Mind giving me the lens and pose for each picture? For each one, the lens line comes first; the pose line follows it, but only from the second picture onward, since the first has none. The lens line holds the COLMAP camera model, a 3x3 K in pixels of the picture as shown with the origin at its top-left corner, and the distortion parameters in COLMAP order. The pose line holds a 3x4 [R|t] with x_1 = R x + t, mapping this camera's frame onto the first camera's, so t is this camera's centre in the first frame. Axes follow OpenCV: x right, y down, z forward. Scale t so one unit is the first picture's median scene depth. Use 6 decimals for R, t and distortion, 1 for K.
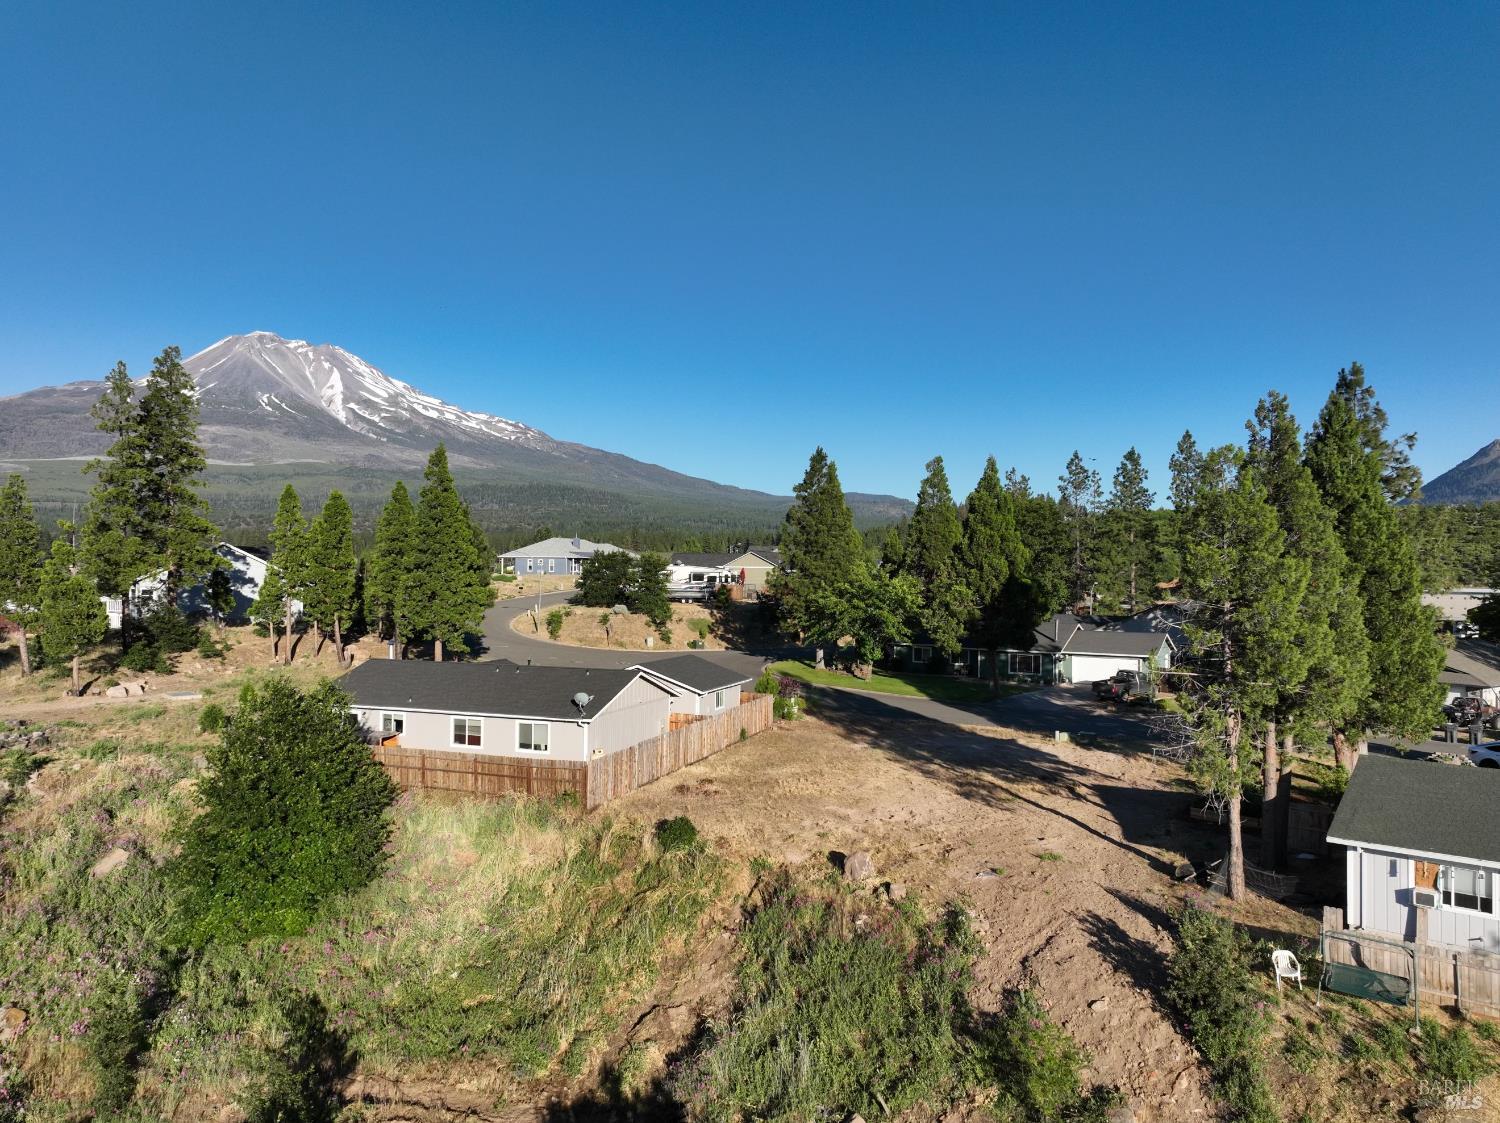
lens RADIAL K [[1053.9, 0, 741.7], [0, 1053.9, 559.2], [0, 0, 1]] dist [-0.002715, 0.016589]
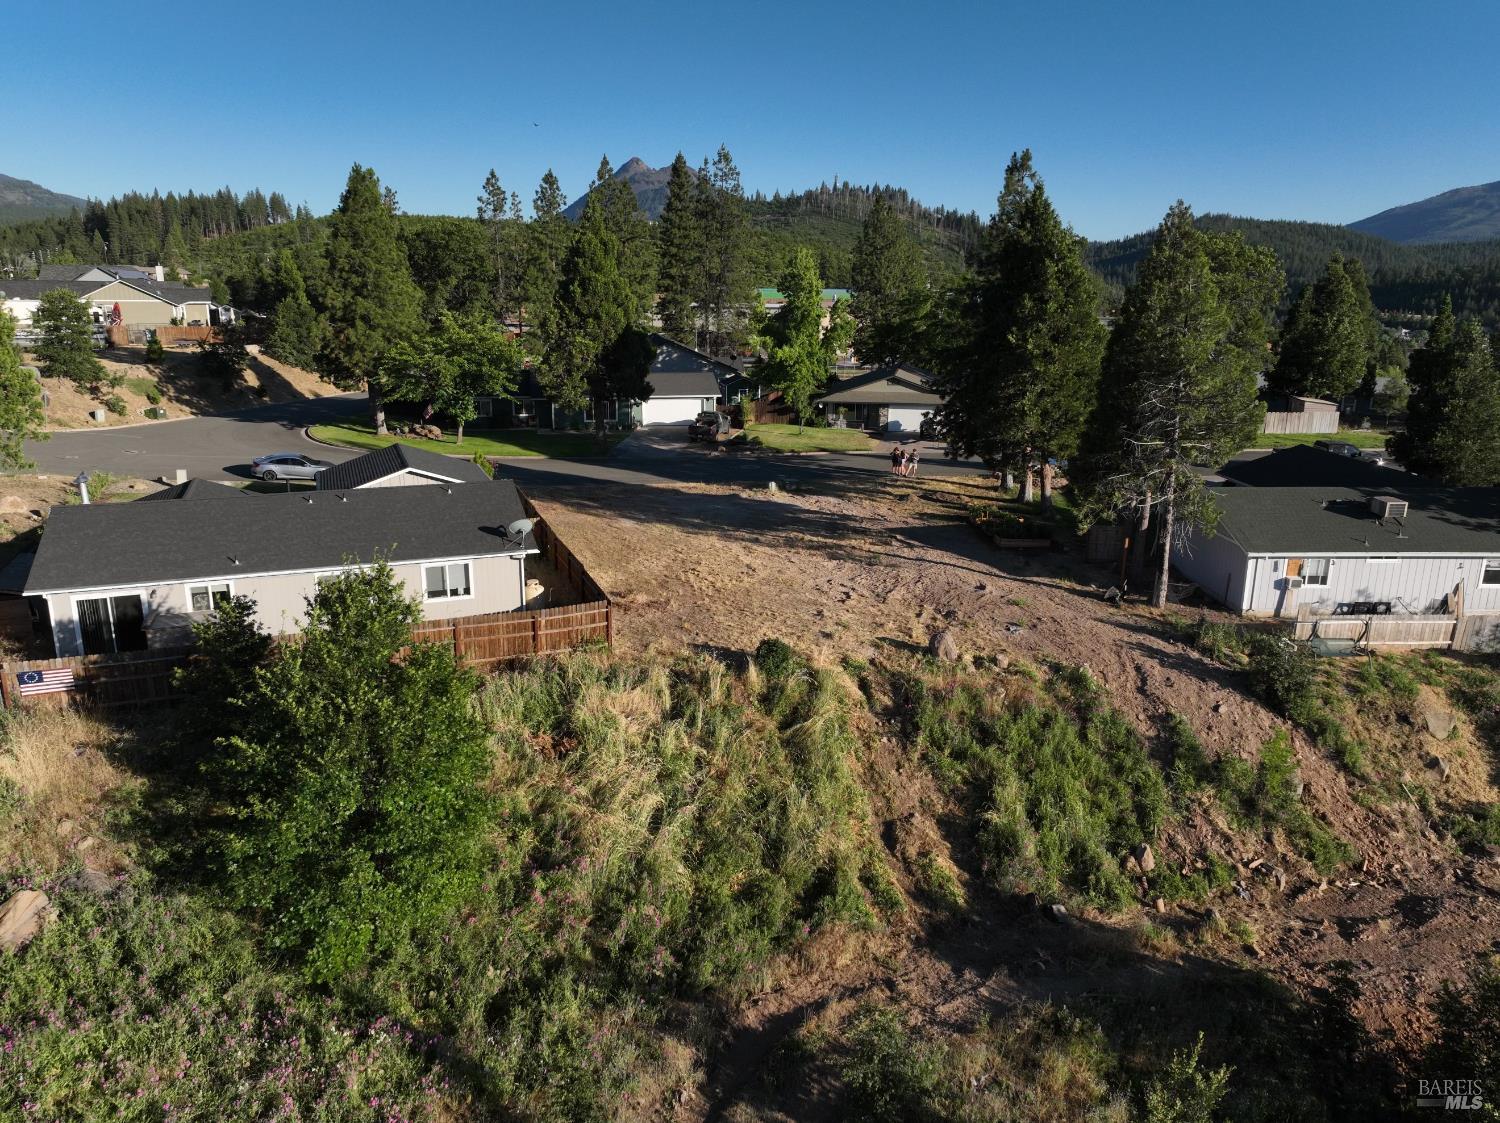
lens RADIAL K [[1053.9, 0, 744.7], [0, 1053.9, 563.8], [0, 0, 1]] dist [-0.002715, 0.016589]
pose [[0.747987, -0.175102, 0.640199, -0.656797], [-0.007459, 0.962293, 0.271914, -0.076044], [-0.663671, -0.208163, 0.718477, 0.343505]]
